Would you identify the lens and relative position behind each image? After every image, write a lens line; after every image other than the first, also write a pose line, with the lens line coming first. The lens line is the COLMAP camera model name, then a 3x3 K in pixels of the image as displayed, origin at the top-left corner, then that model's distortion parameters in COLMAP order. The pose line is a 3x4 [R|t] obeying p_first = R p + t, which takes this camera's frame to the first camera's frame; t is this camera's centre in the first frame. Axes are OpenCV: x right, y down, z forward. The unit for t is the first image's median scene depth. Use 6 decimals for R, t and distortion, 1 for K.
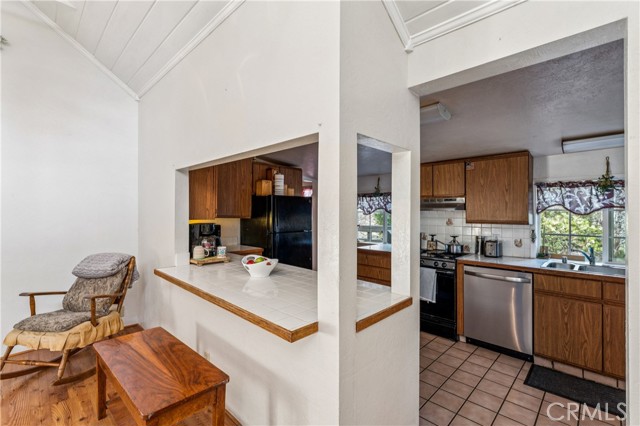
lens RADIAL K [[295.8, 0, 314.4], [0, 295.8, 207.3], [0, 0, 1]] dist [-0.002203, 0.000404]
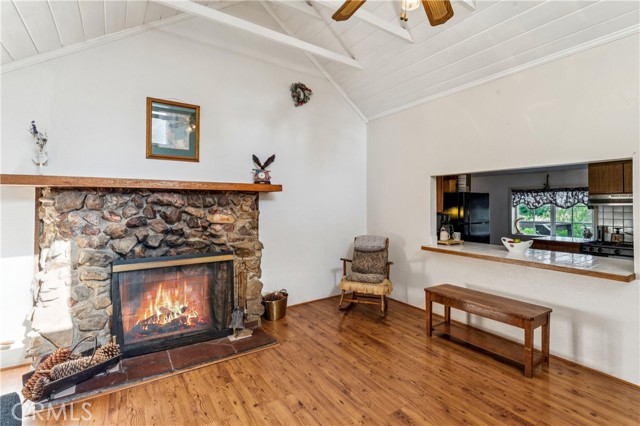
lens RADIAL K [[295.8, 0, 301.4], [0, 295.8, 207.0], [0, 0, 1]] dist [-0.002203, 0.000404]
pose [[0.969442, 0.002754, -0.245306, -0.557369], [0.002544, 0.999770, 0.021276, -0.010037], [0.245309, -0.021250, 0.969212, -0.389025]]
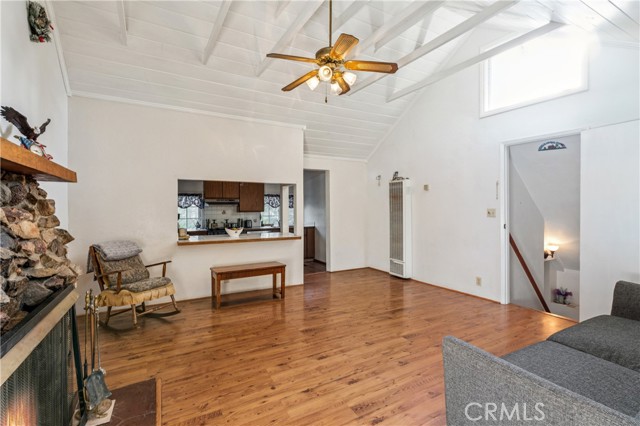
lens RADIAL K [[295.8, 0, 323.3], [0, 295.8, 208.7], [0, 0, 1]] dist [-0.002203, 0.000404]
pose [[0.291836, -0.005054, 0.956455, -1.352009], [-0.013754, 0.999860, 0.009480, 0.004326], [-0.956369, -0.015921, 0.291726, -0.134585]]
